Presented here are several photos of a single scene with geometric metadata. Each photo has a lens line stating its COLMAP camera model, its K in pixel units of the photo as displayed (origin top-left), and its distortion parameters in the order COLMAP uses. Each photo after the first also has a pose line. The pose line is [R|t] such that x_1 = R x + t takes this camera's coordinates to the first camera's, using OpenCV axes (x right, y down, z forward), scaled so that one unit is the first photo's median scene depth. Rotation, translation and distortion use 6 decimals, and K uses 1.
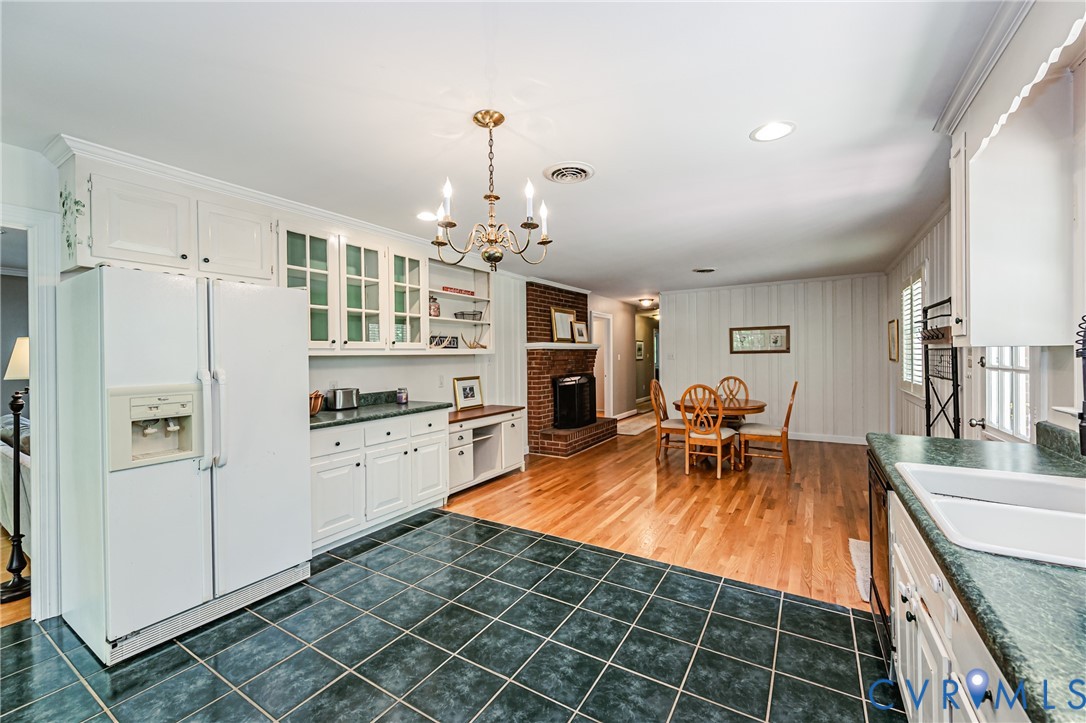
lens RADIAL K [[437.8, 0, 541.0], [0, 437.8, 357.3], [0, 0, 1]] dist [-0.000511, -0.000337]
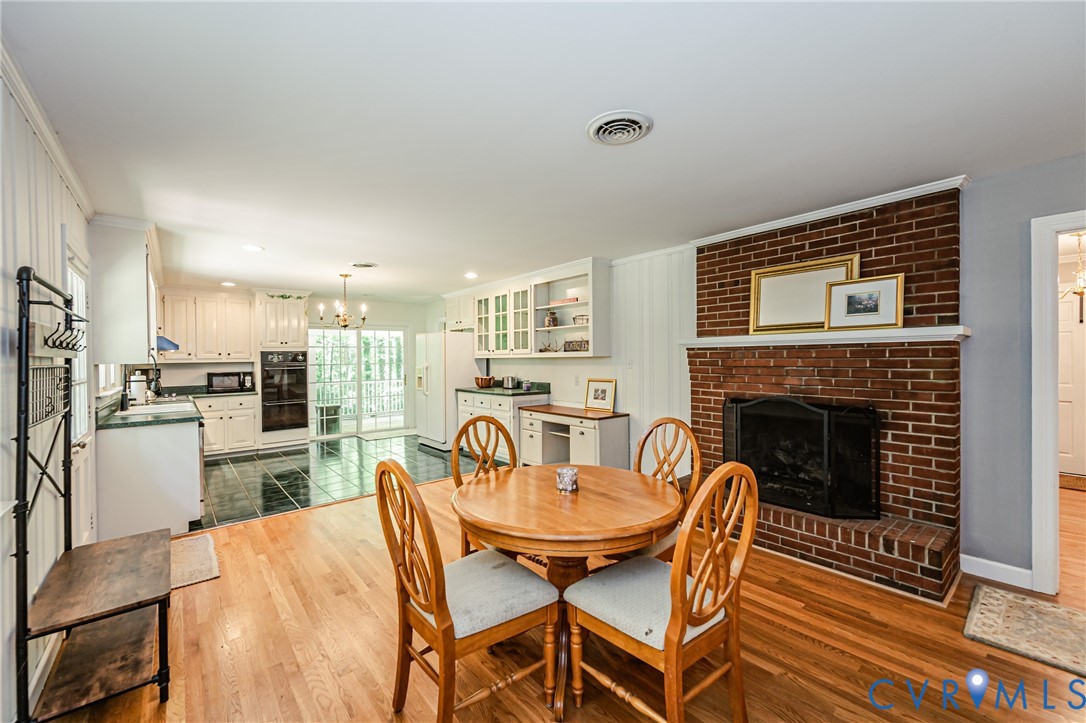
lens RADIAL K [[437.8, 0, 540.9], [0, 437.8, 361.8], [0, 0, 1]] dist [-0.000511, -0.000337]
pose [[-0.314808, 0.025113, -0.948823, 0.909290], [0.010335, 0.999681, 0.023029, -0.021213], [0.949099, -0.002557, -0.314968, 1.300100]]
